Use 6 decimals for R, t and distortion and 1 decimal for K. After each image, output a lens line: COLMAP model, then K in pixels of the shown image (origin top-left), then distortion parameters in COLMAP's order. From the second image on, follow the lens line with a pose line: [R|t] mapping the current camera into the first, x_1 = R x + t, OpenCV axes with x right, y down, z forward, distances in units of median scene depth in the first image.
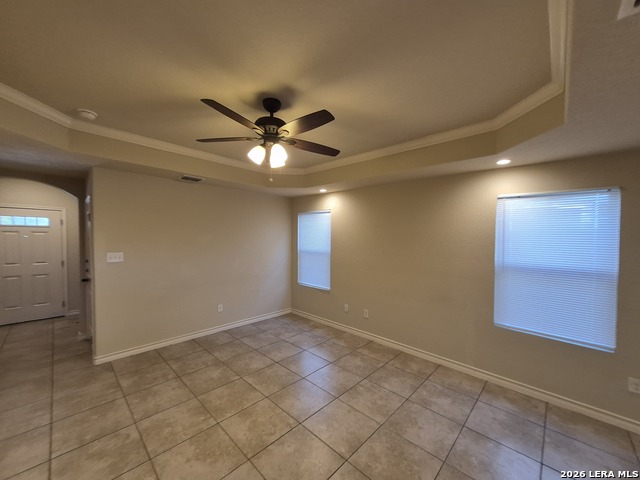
lens RADIAL K [[251.4, 0, 315.2], [0, 251.4, 242.8], [0, 0, 1]] dist [0.009100, -0.000497]
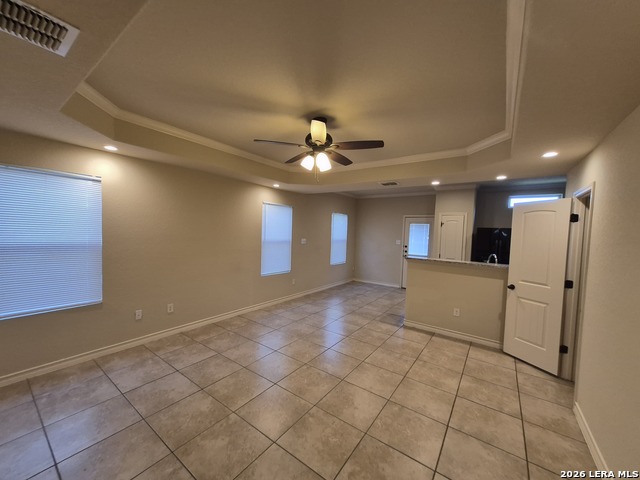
lens RADIAL K [[251.4, 0, 315.2], [0, 251.4, 242.8], [0, 0, 1]] dist [0.009100, -0.000497]
pose [[-0.136258, -0.068017, 0.988336, -0.914716], [-0.007627, 0.997683, 0.067608, -0.018762], [-0.990644, 0.001674, -0.136461, 0.760360]]
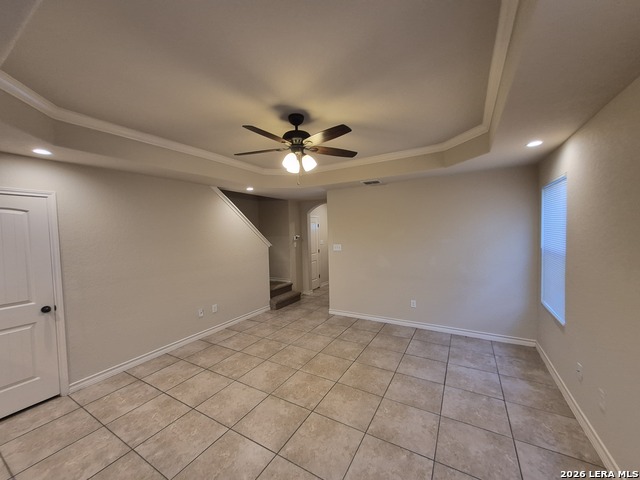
lens RADIAL K [[251.4, 0, 315.2], [0, 251.4, 242.8], [0, 0, 1]] dist [0.009100, -0.000497]
pose [[0.233160, 0.016993, -0.972290, 0.632670], [0.005127, 0.999812, 0.018703, 0.001201], [0.972425, -0.009346, 0.233029, 0.519368]]
